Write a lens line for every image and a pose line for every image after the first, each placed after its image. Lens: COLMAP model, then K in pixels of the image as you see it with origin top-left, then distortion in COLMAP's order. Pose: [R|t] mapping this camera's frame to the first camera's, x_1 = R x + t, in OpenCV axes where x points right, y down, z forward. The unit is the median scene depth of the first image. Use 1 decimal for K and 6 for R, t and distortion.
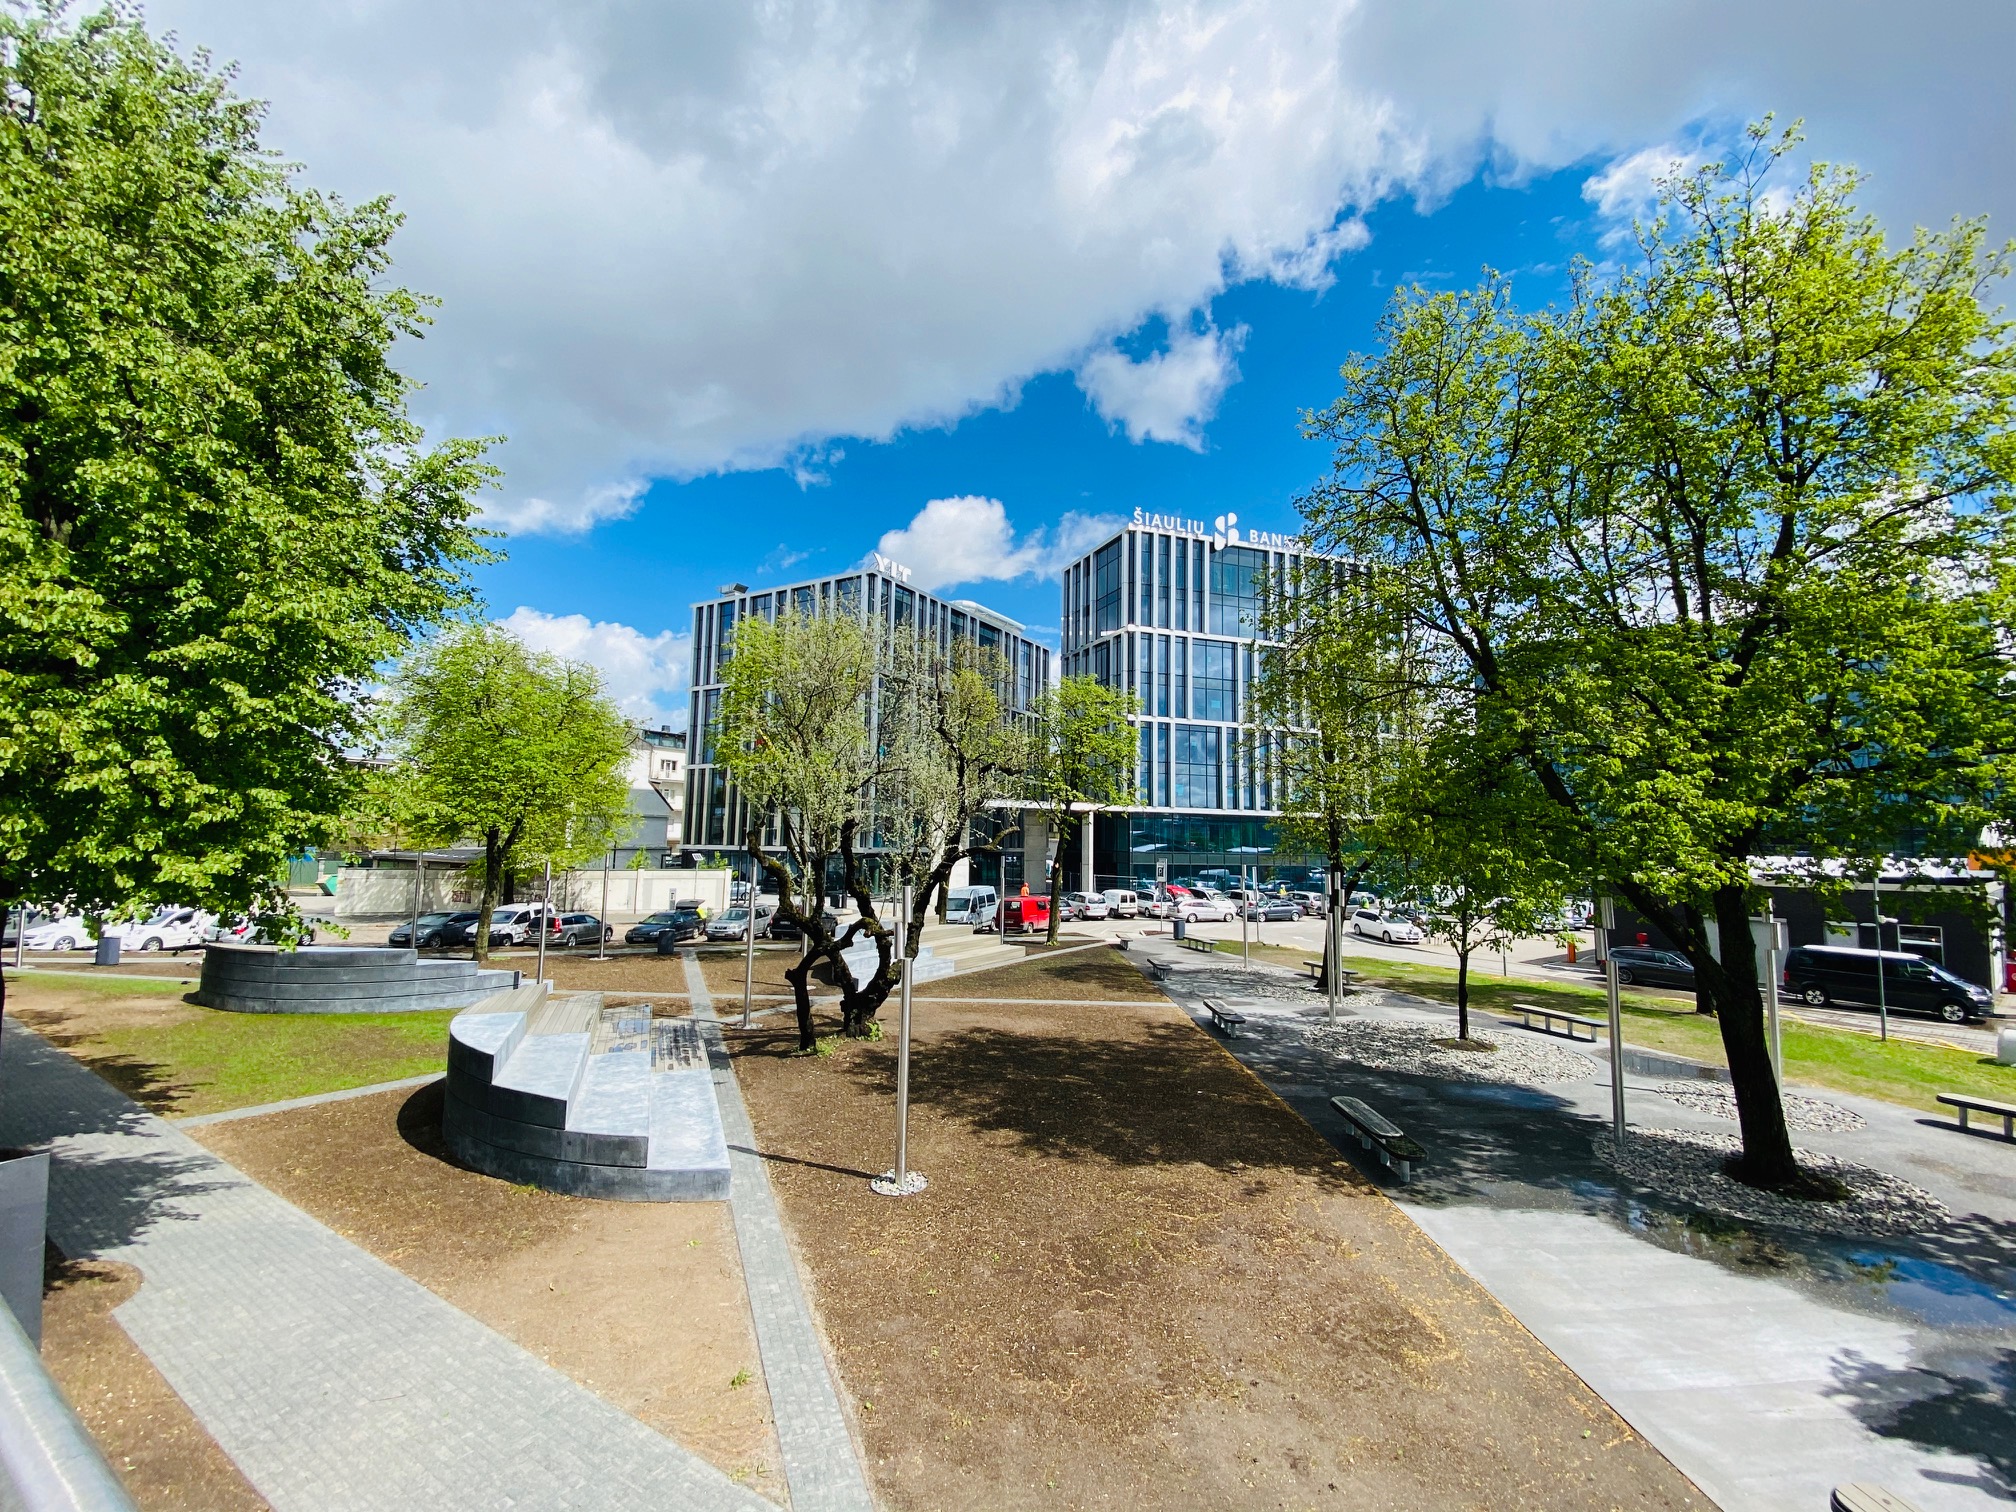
lens RADIAL K [[817.5, 0, 1005.1], [0, 817.5, 766.6], [0, 0, 1]] dist [0.006328, -0.014134]
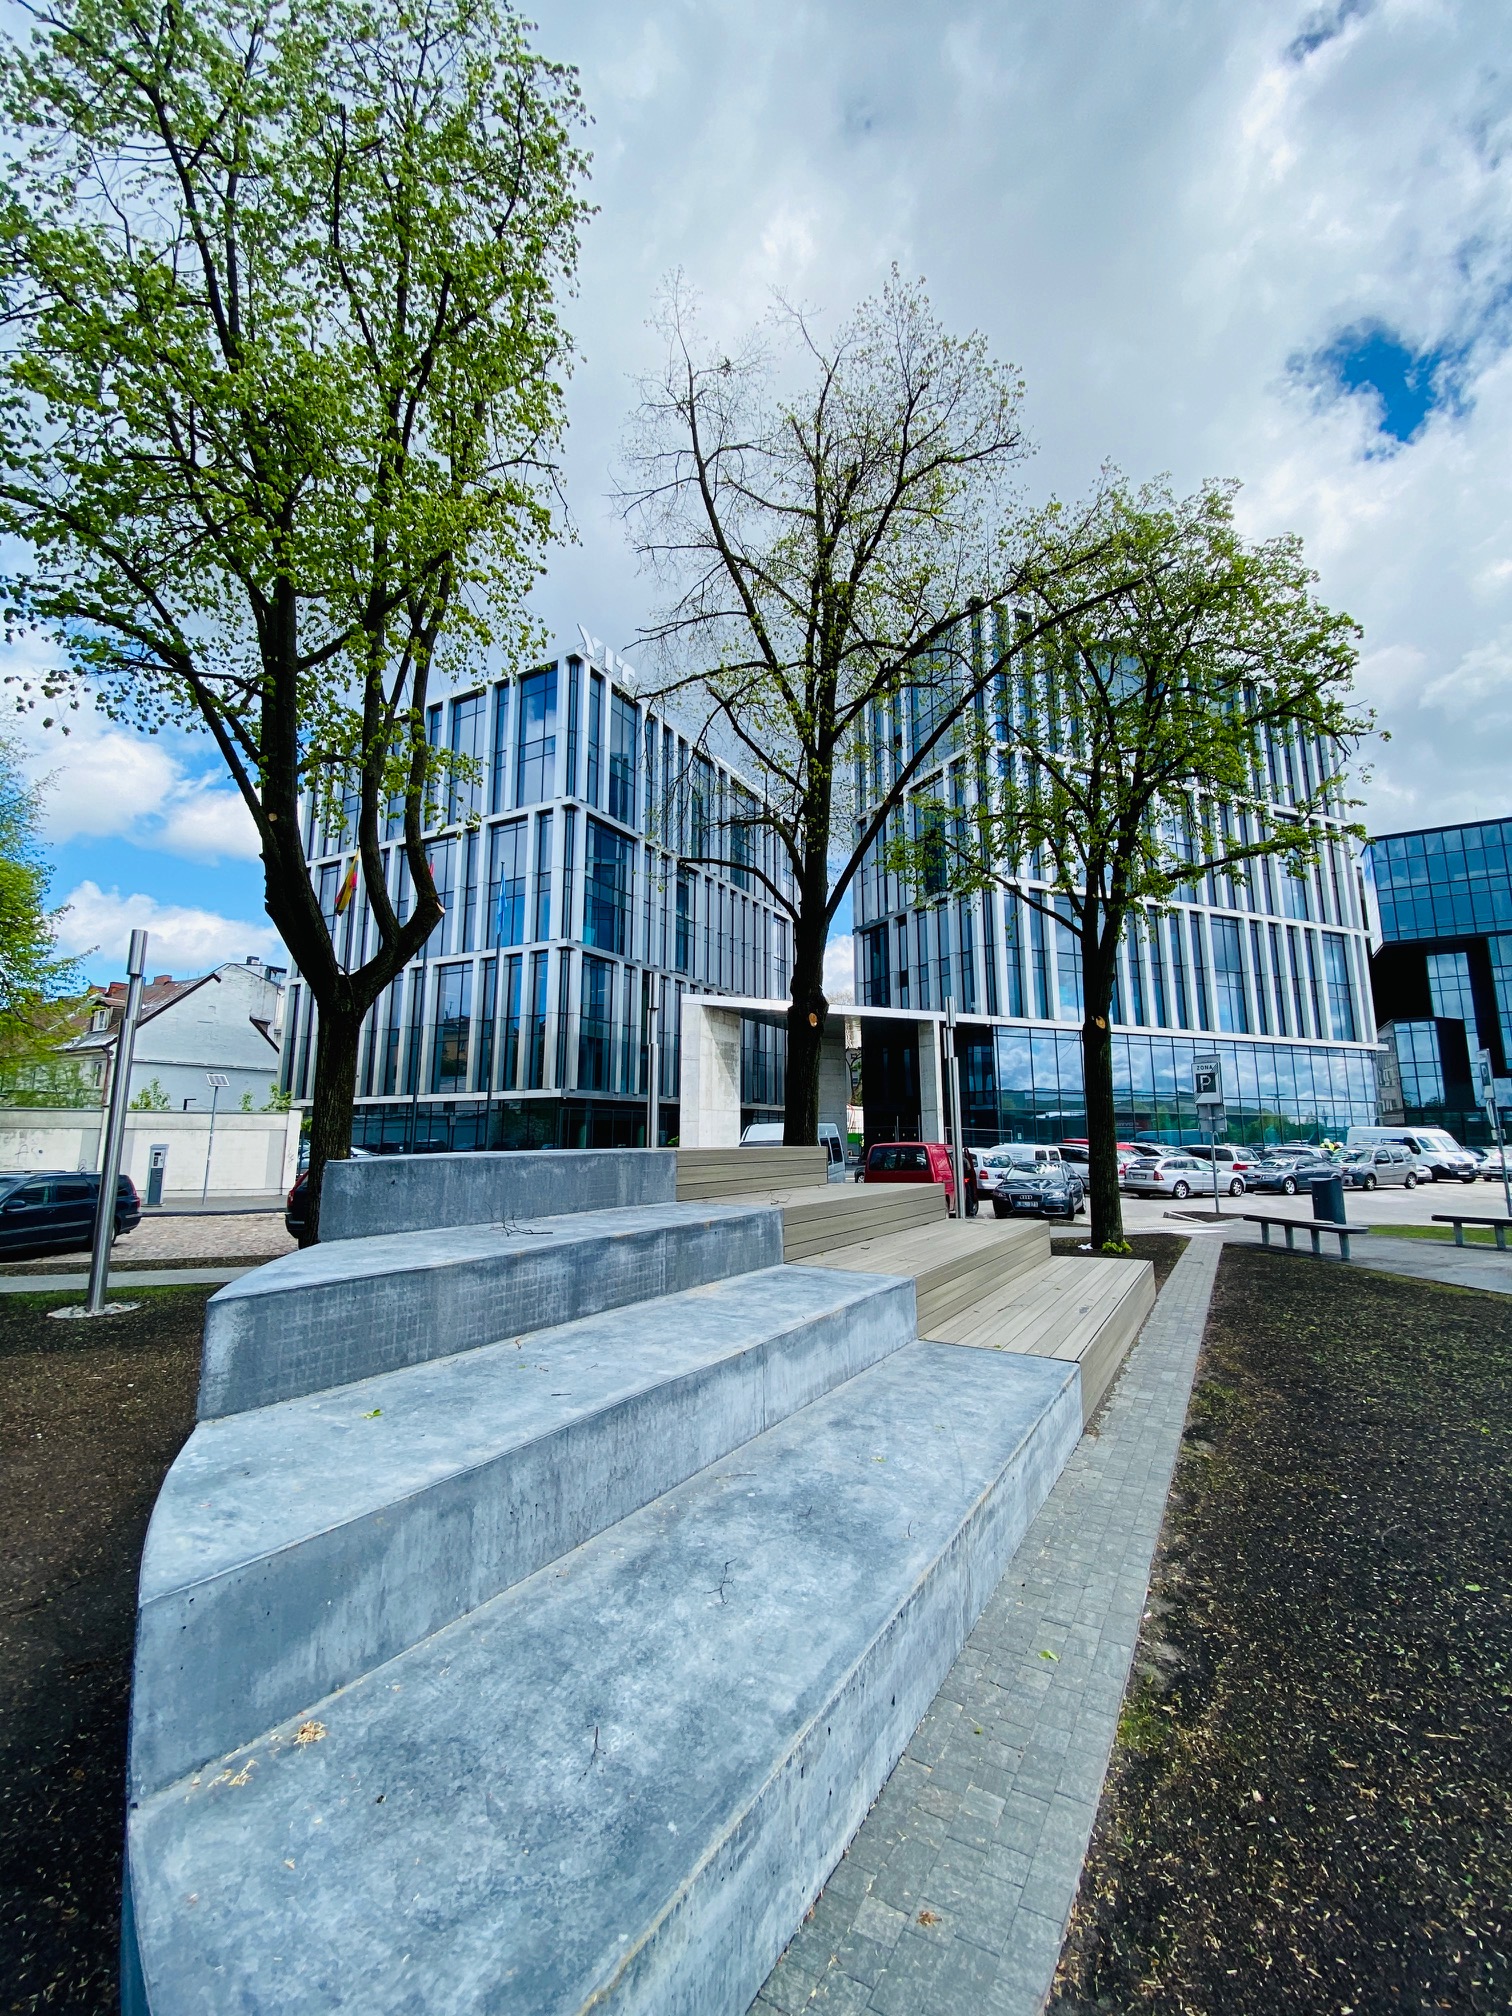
lens RADIAL K [[817.5, 0, 753.5], [0, 817.5, 1007.4], [0, 0, 1]] dist [0.006328, -0.014134]
pose [[0.998733, -0.010332, 0.049257, -0.095895], [0.013682, 0.997581, -0.068155, 0.129607], [-0.048434, 0.068743, 0.996458, 0.617358]]
